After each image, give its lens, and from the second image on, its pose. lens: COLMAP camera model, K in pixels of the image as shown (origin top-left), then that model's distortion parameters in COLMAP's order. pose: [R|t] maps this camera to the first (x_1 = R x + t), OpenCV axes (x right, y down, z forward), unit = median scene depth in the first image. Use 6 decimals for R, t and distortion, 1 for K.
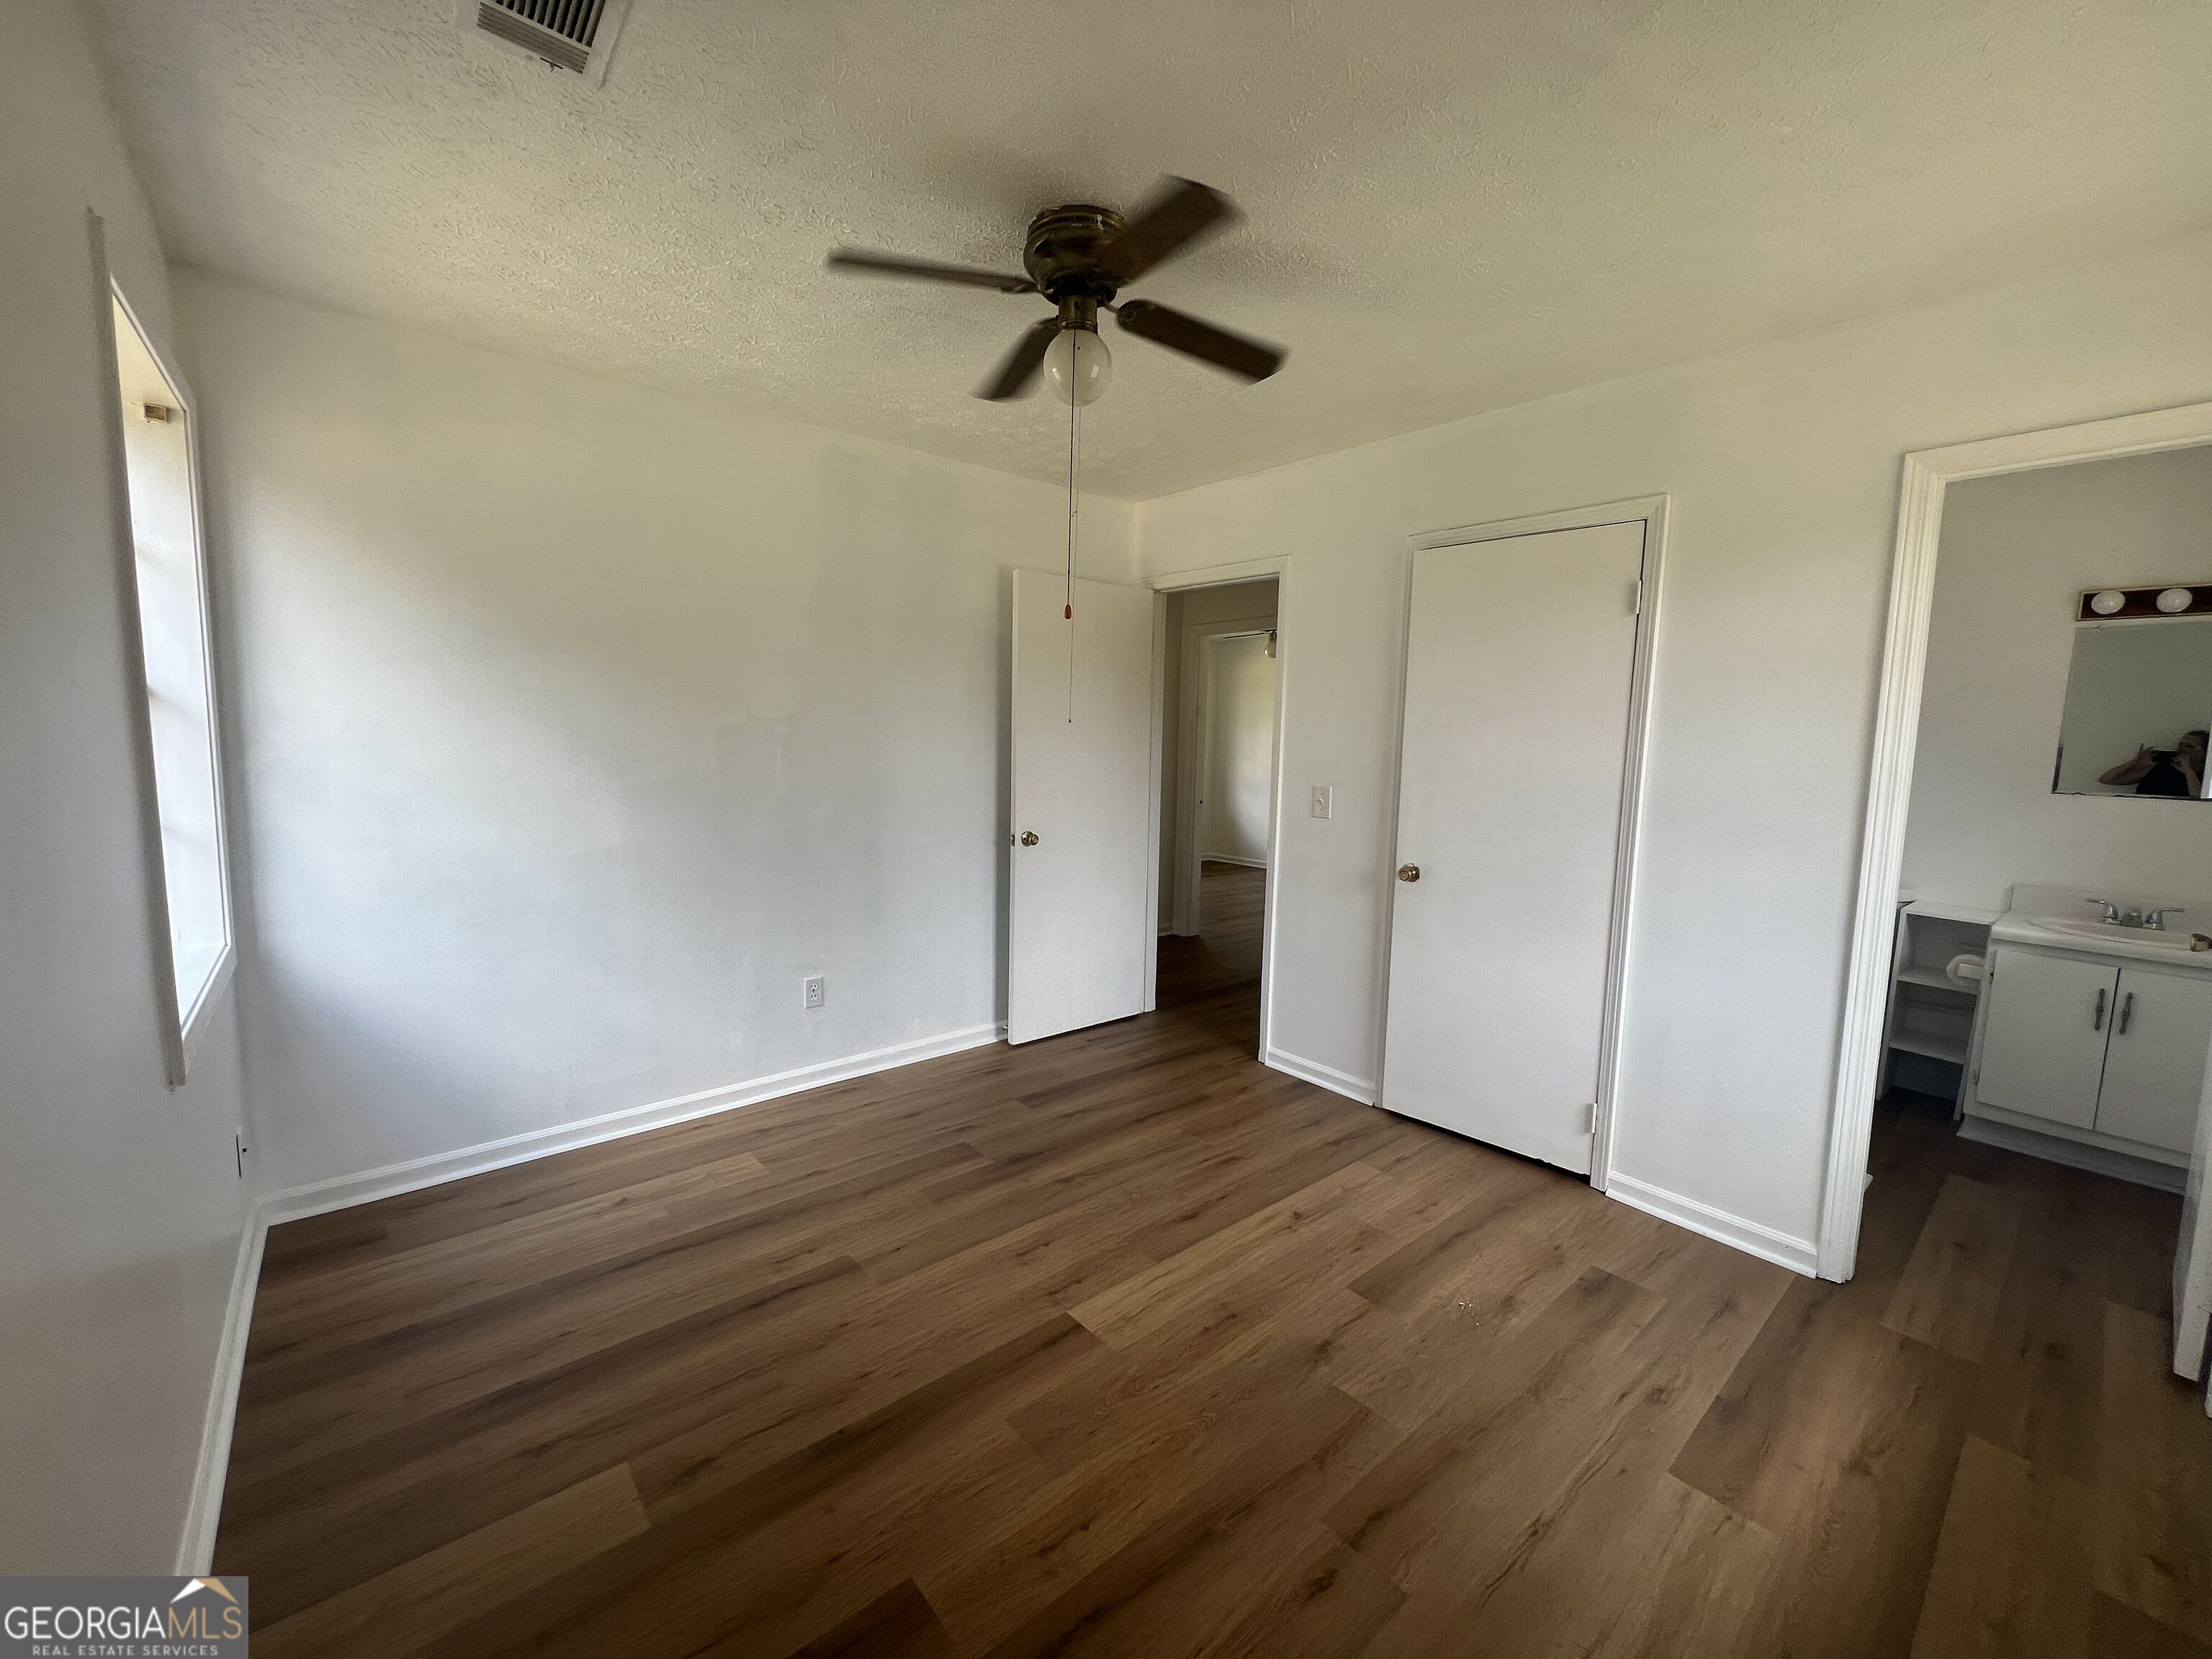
lens RADIAL K [[883.8, 0, 1103.3], [0, 883.8, 827.6], [0, 0, 1]] dist [-0.001769, 0.000177]
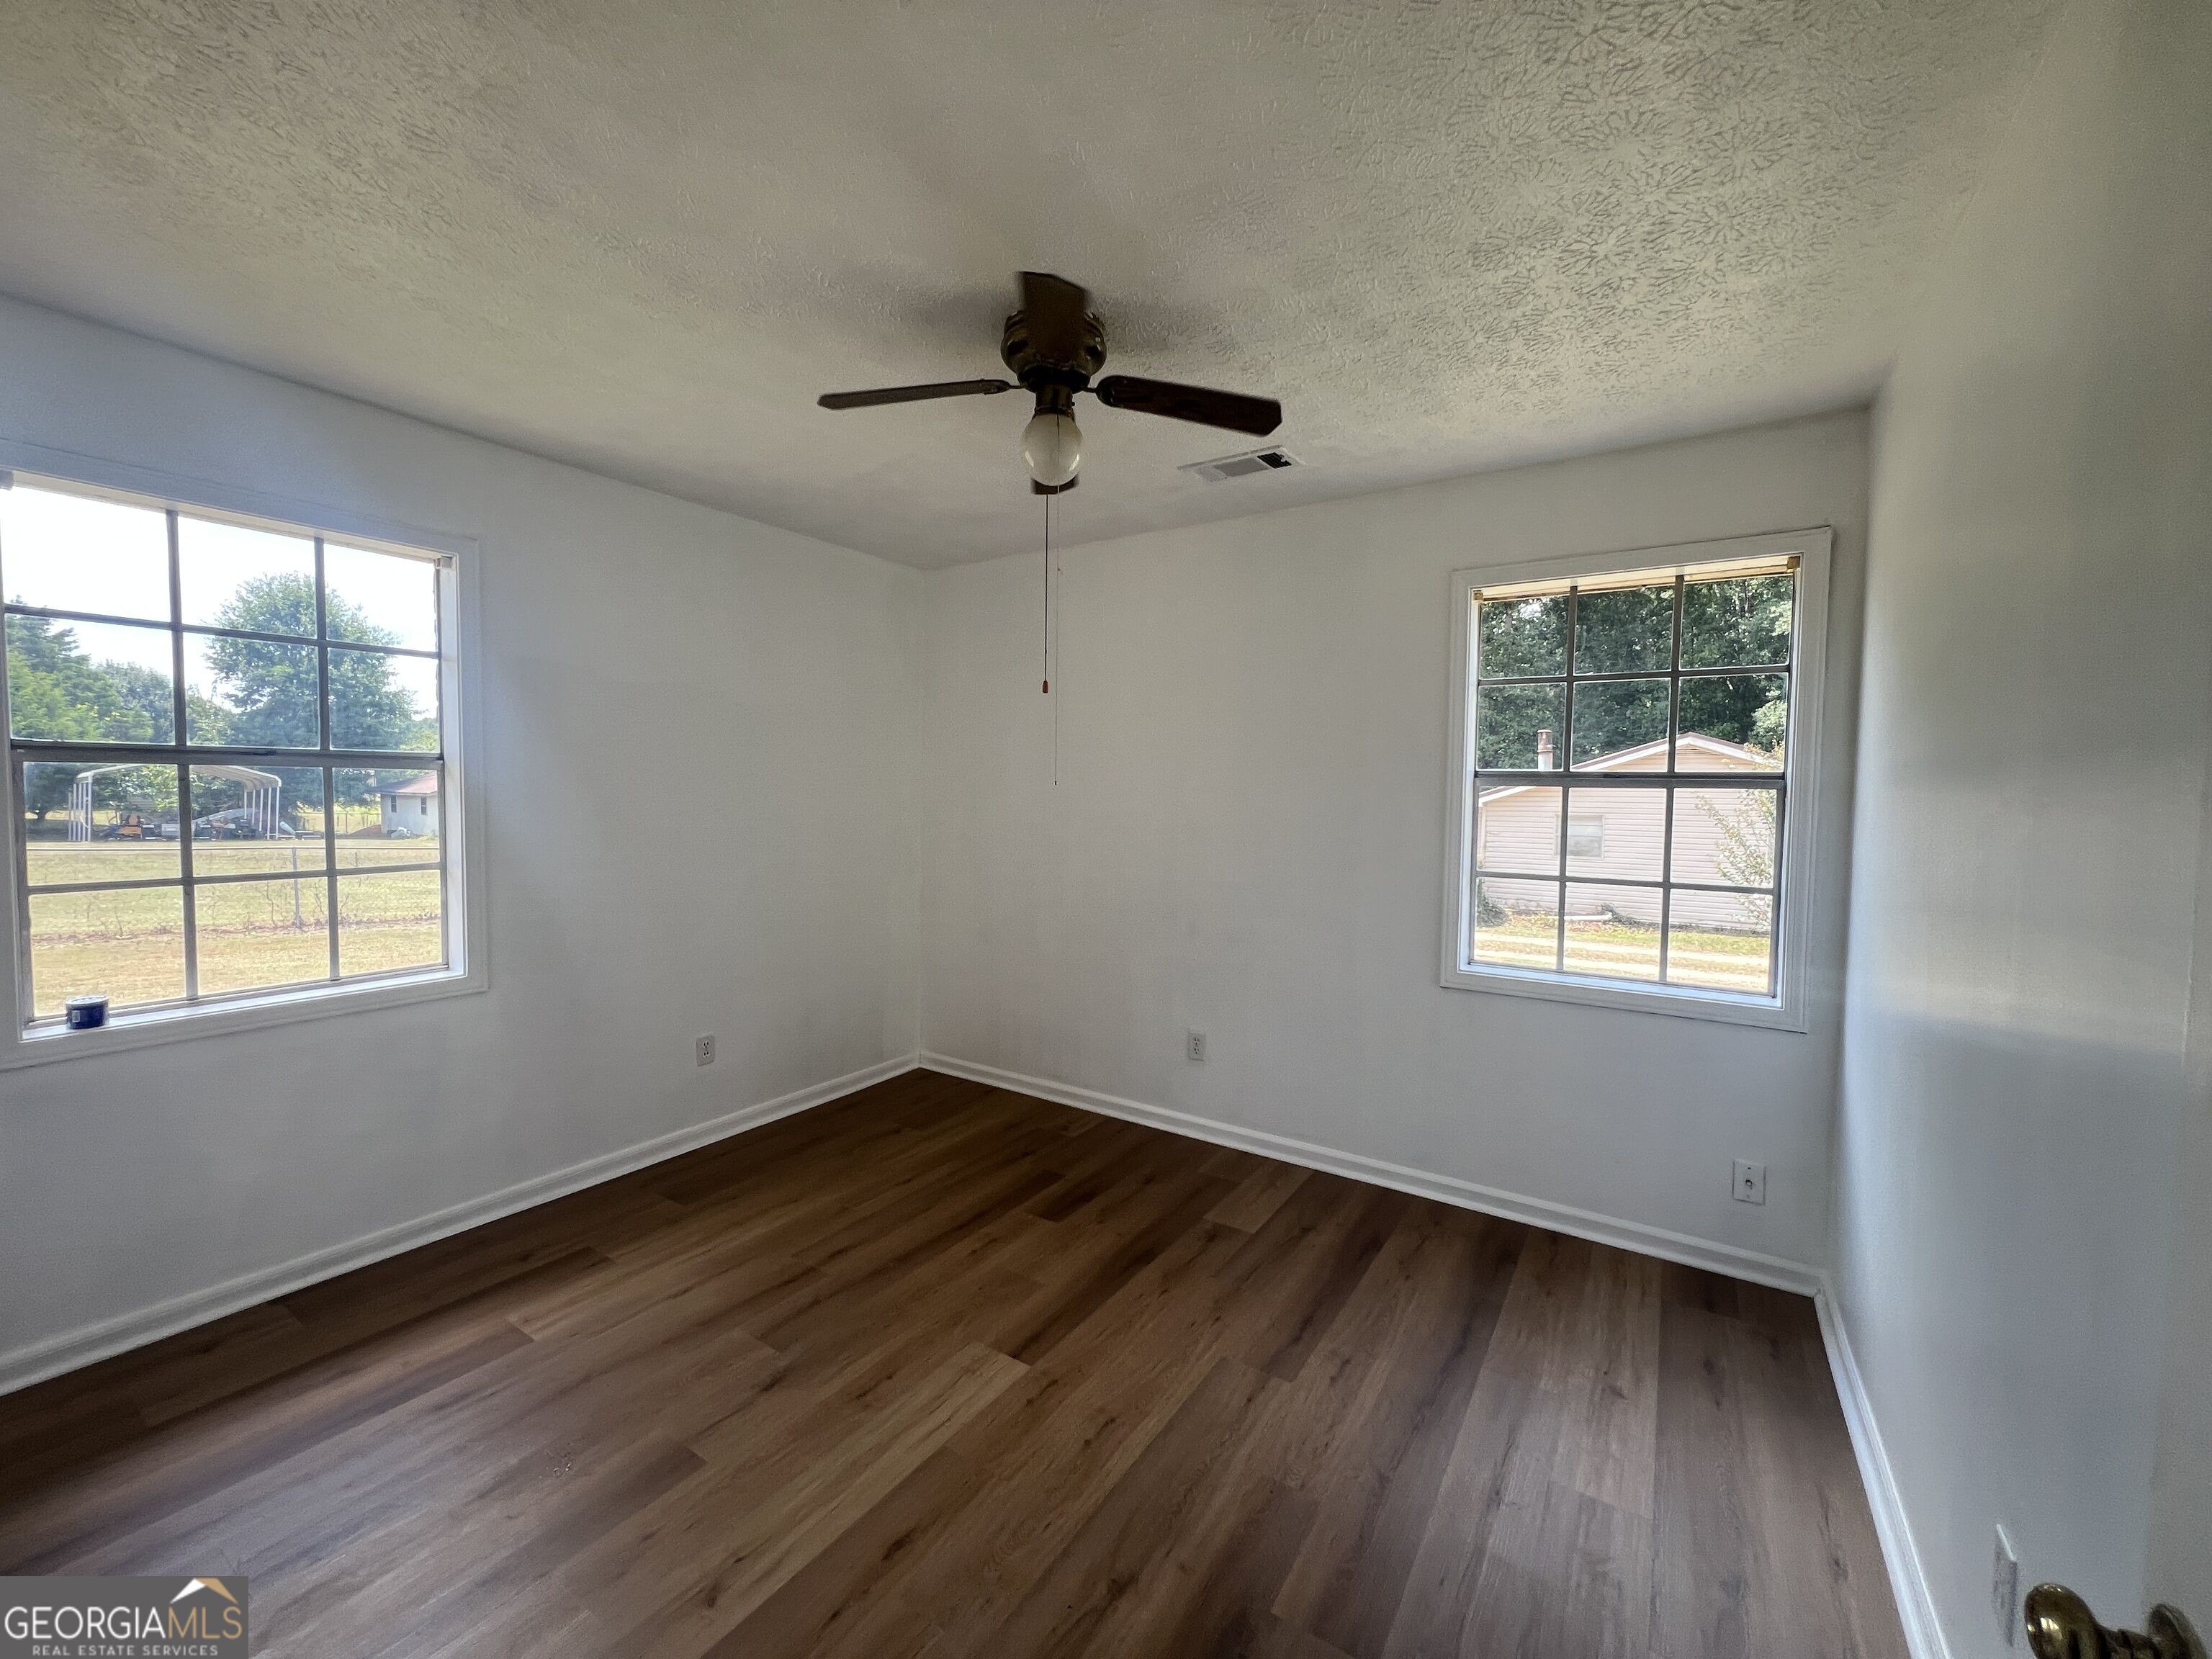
lens RADIAL K [[883.8, 0, 1103.3], [0, 883.8, 827.6], [0, 0, 1]] dist [-0.001769, 0.000177]
pose [[-0.957971, -0.025653, -0.285717, 0.174230], [-0.067820, 0.988012, 0.138685, -0.194192], [0.278734, 0.152234, -0.948226, 1.793629]]
